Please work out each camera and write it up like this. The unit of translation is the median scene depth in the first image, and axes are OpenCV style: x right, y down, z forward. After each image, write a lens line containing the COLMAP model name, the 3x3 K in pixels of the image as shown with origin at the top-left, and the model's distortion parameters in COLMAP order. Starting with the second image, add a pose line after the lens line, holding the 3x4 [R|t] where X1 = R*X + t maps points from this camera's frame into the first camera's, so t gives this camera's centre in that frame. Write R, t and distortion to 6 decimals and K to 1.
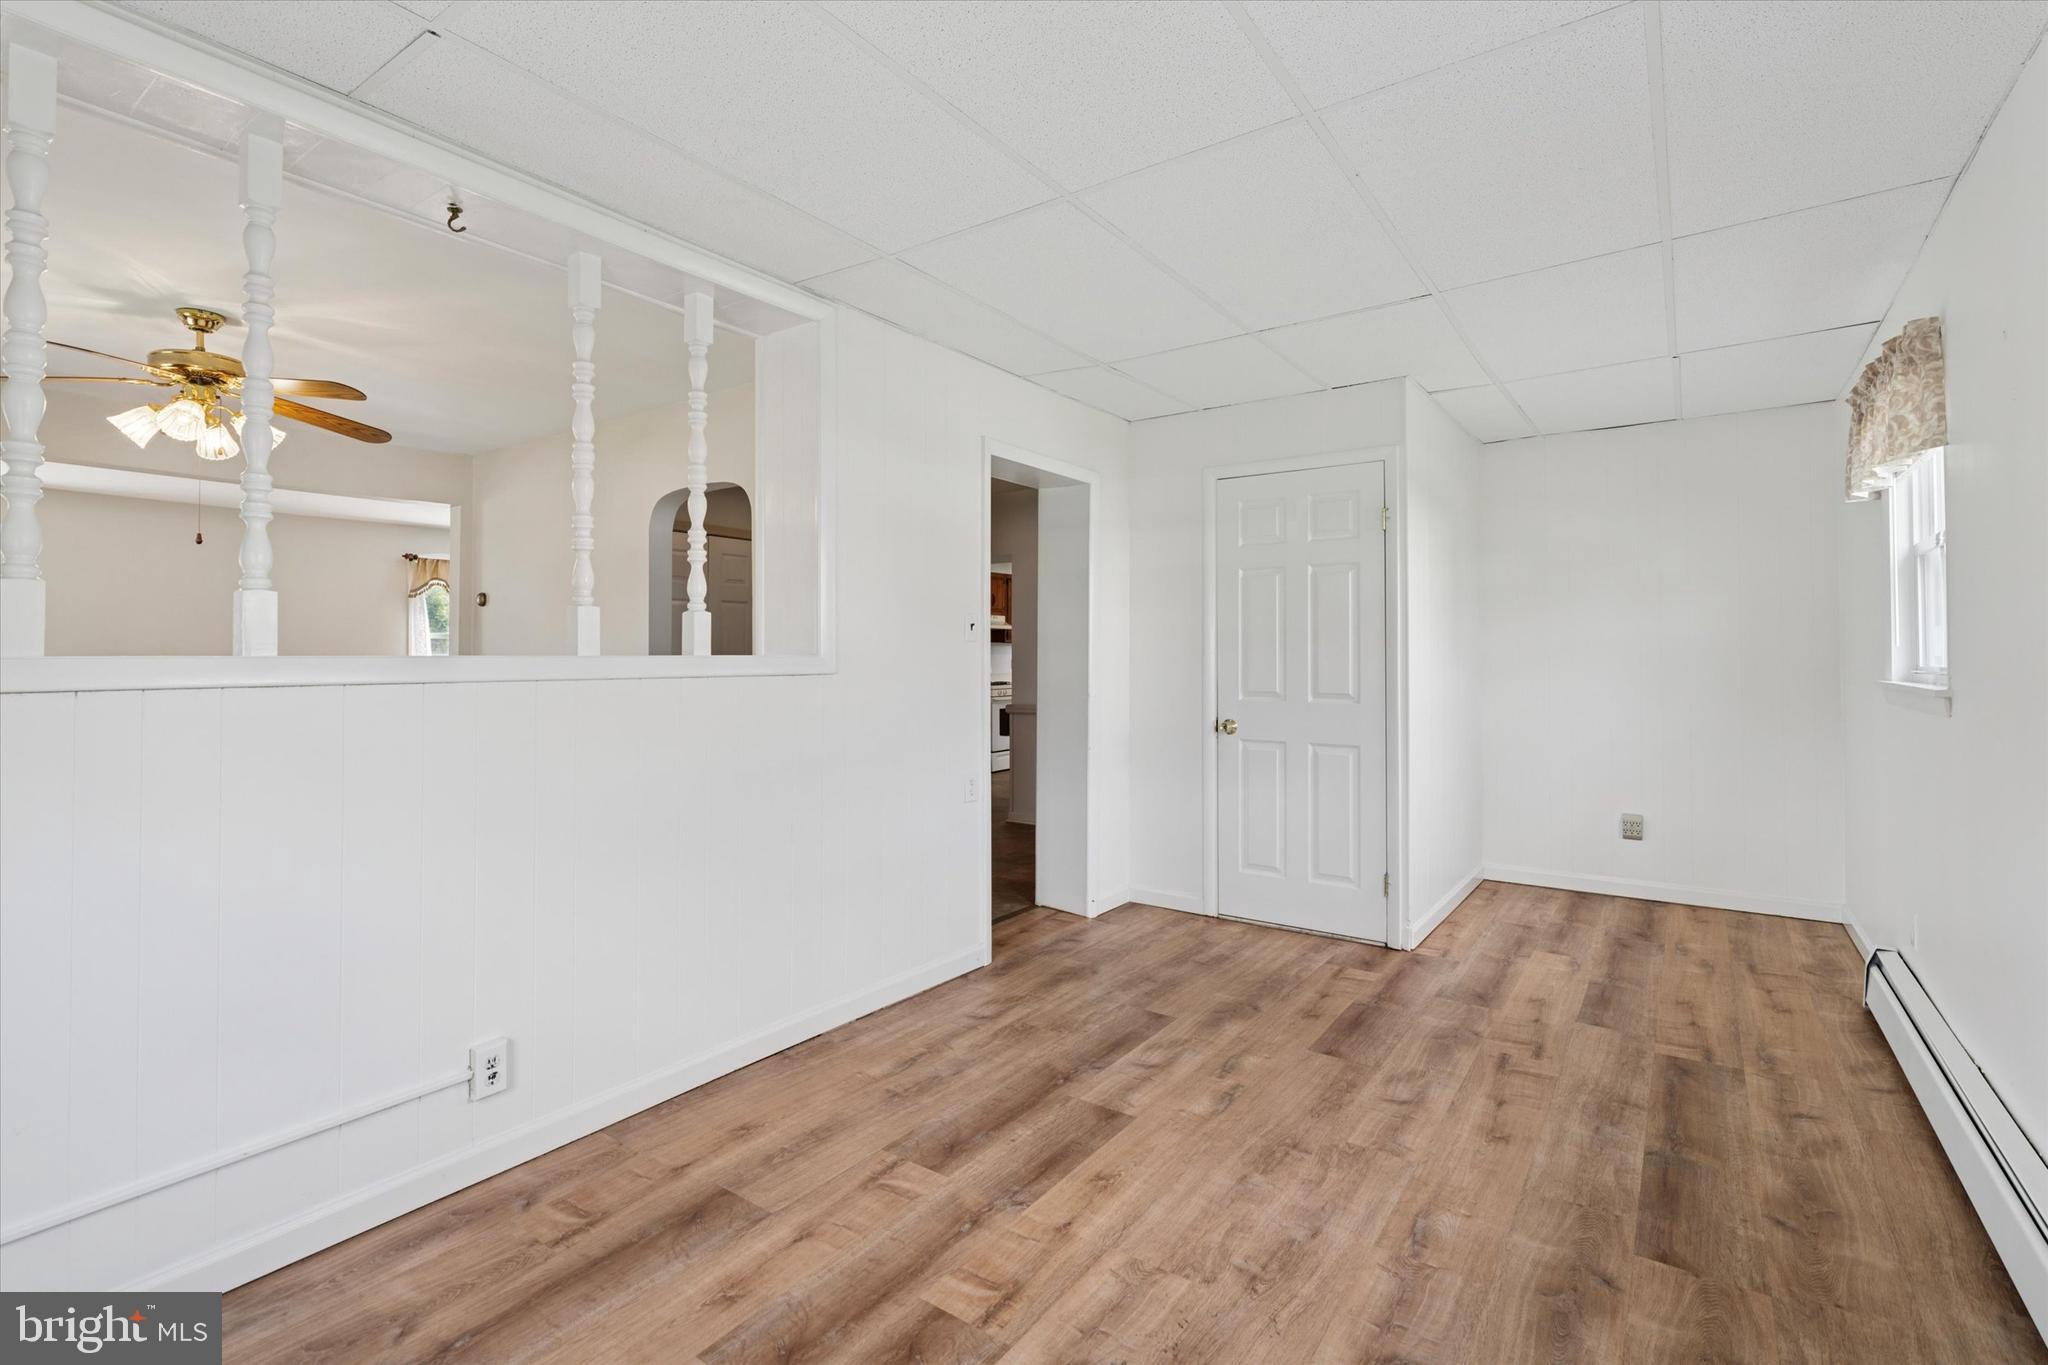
lens RADIAL K [[938.4, 0, 995.4], [0, 938.4, 659.6], [0, 0, 1]] dist [-0.000384, 0.000459]
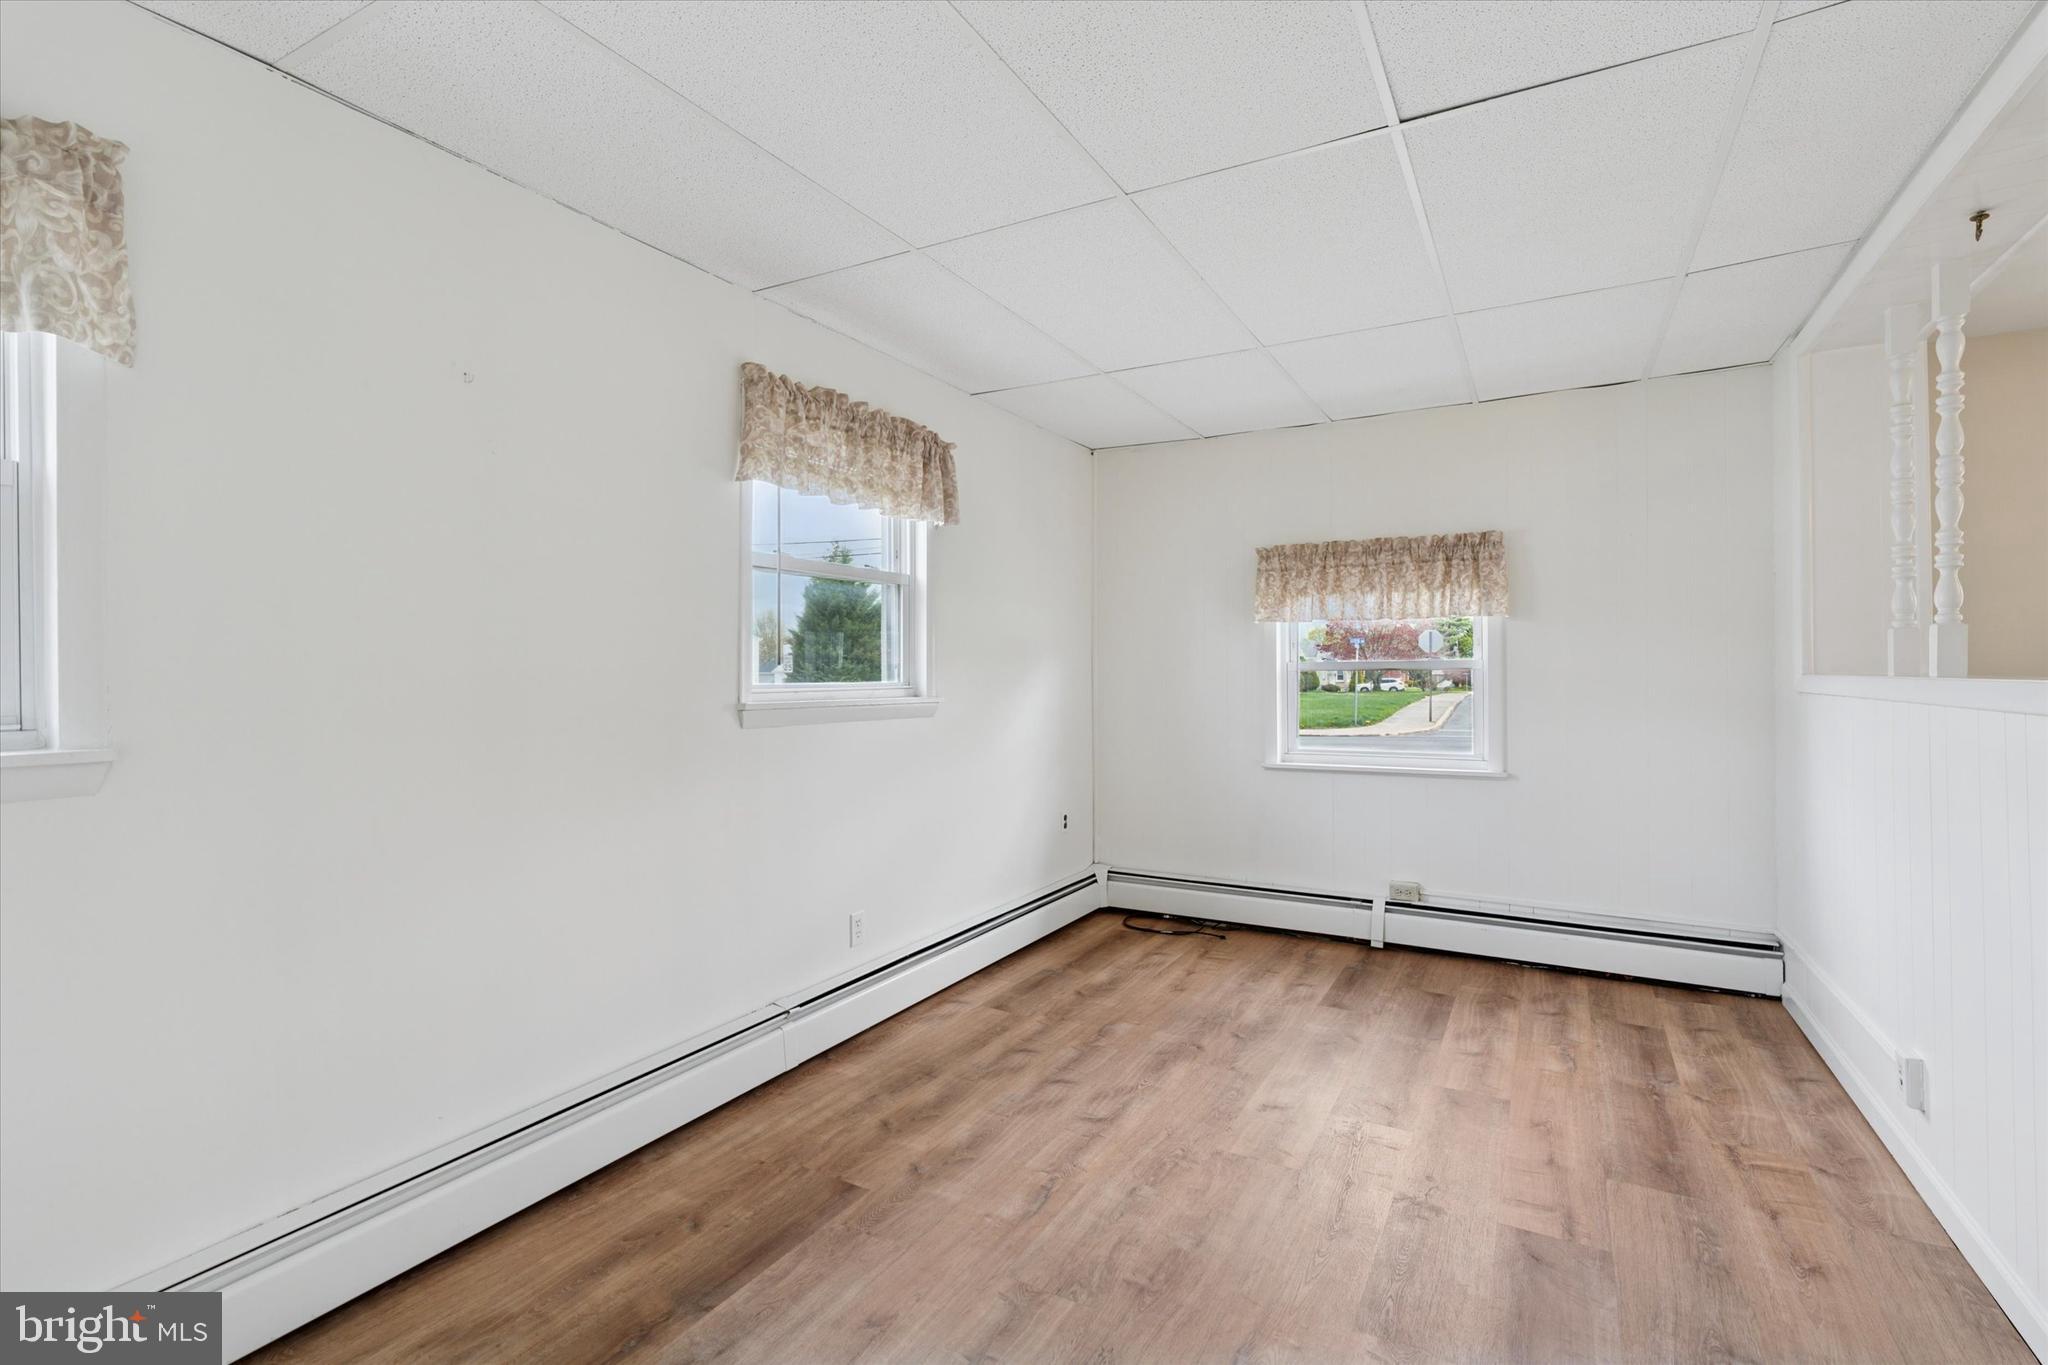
lens RADIAL K [[935.6, 0, 1028.4], [0, 935.6, 677.3], [0, 0, 1]] dist [-0.000592, 0.001150]
pose [[-0.991529, 0.005666, -0.129759, 0.522509], [0.004357, 0.999937, 0.010369, -0.015606], [0.129809, 0.009716, -0.991491, 1.799517]]
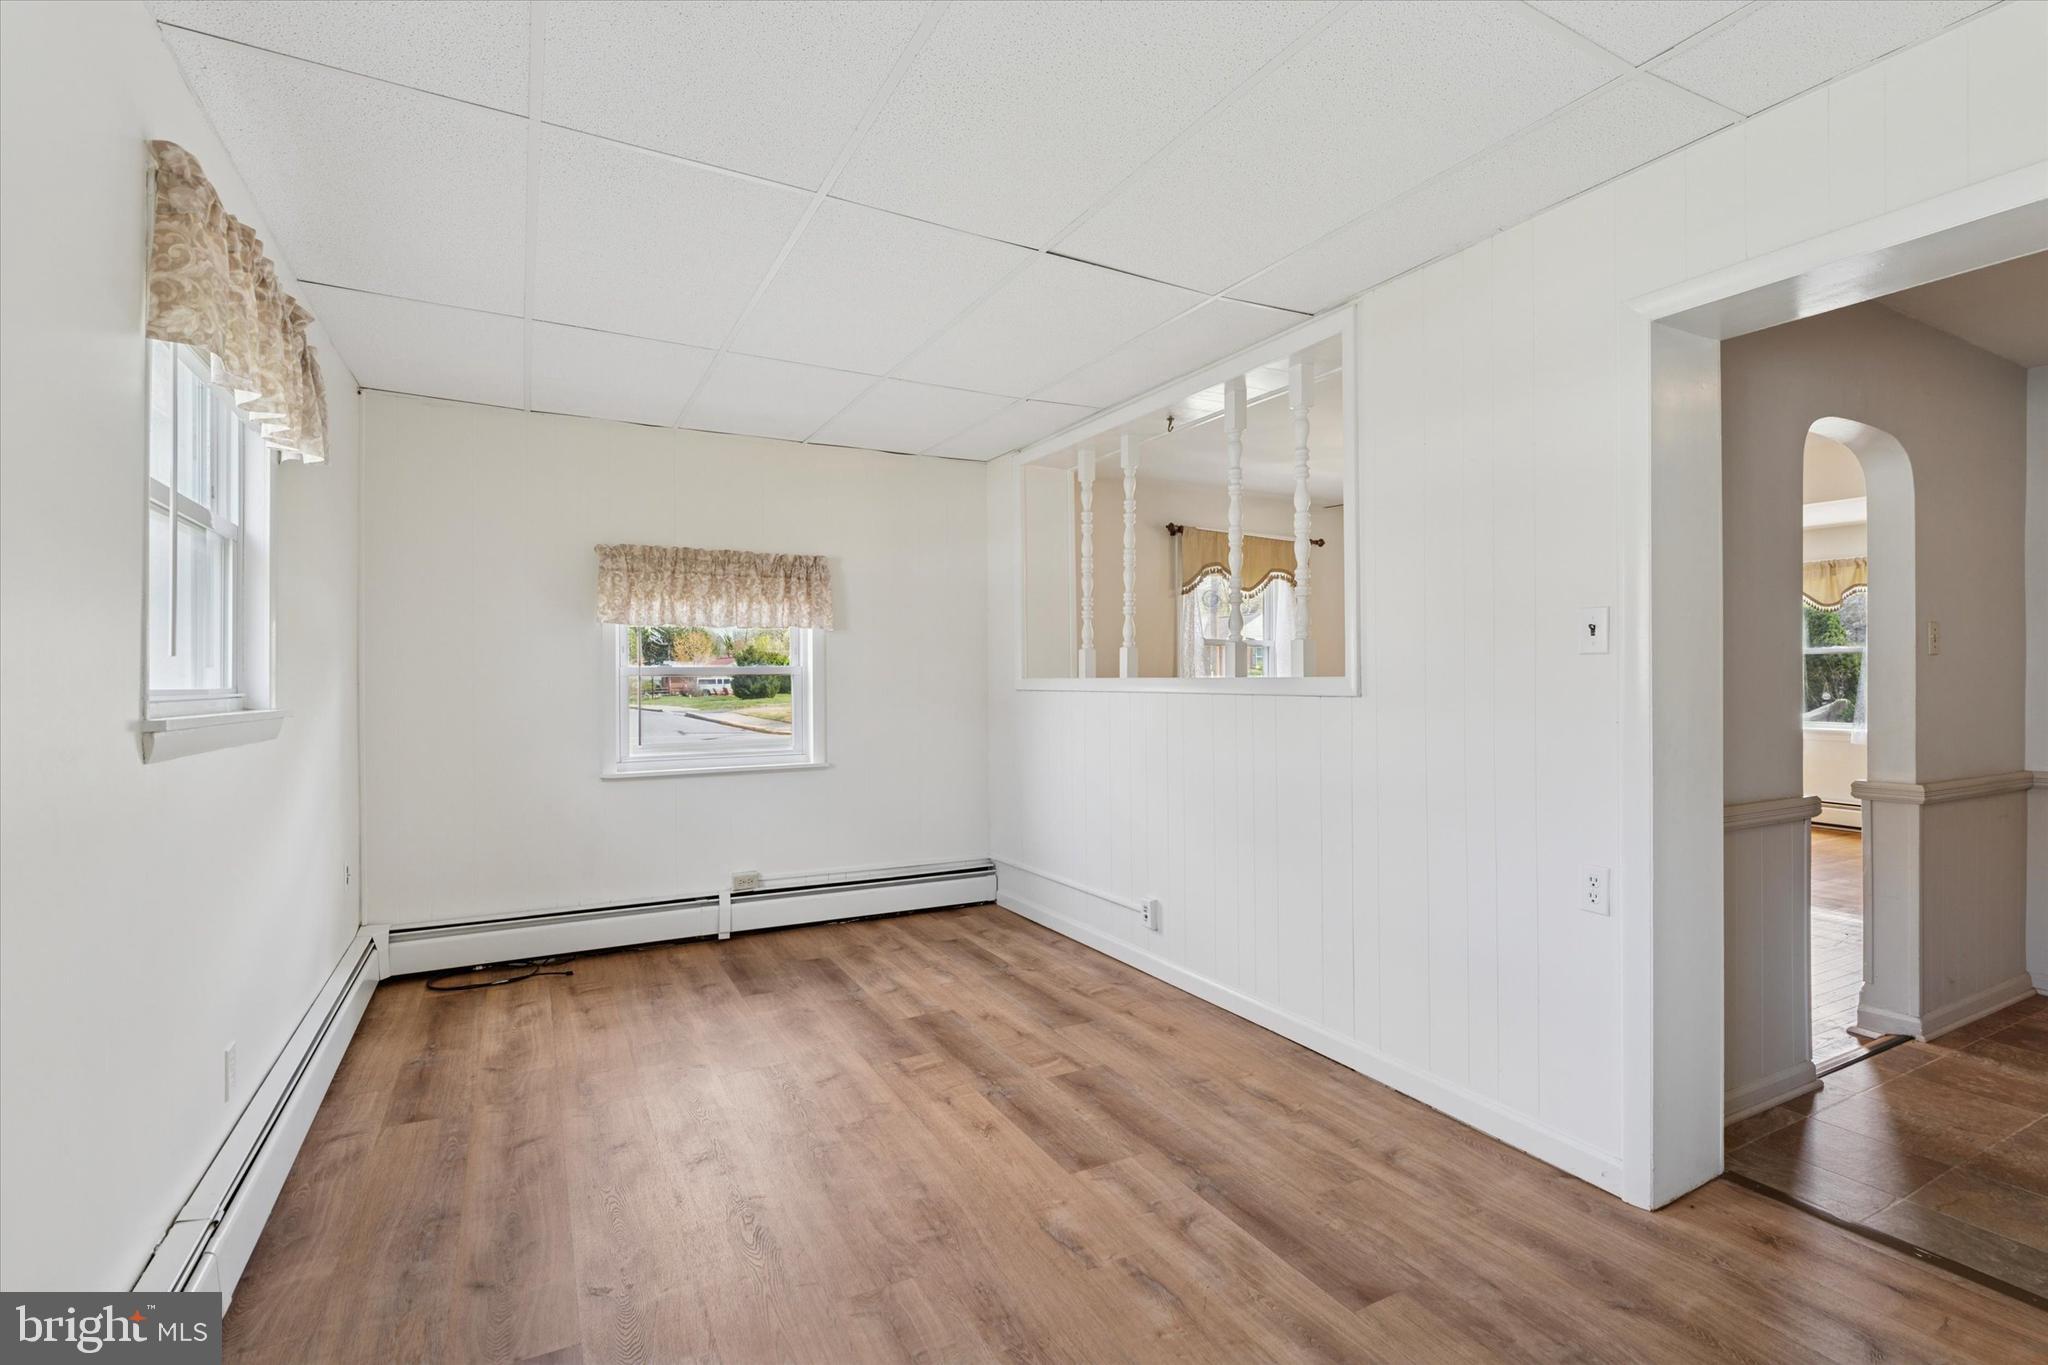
lens RADIAL K [[935.6, 0, 1028.4], [0, 935.6, 677.3], [0, 0, 1]] dist [-0.000592, 0.001150]
pose [[-0.419705, 0.000369, -0.907661, 1.084063], [0.001885, 0.999998, -0.000465, -0.000968], [0.907659, -0.001906, -0.419704, 1.457962]]
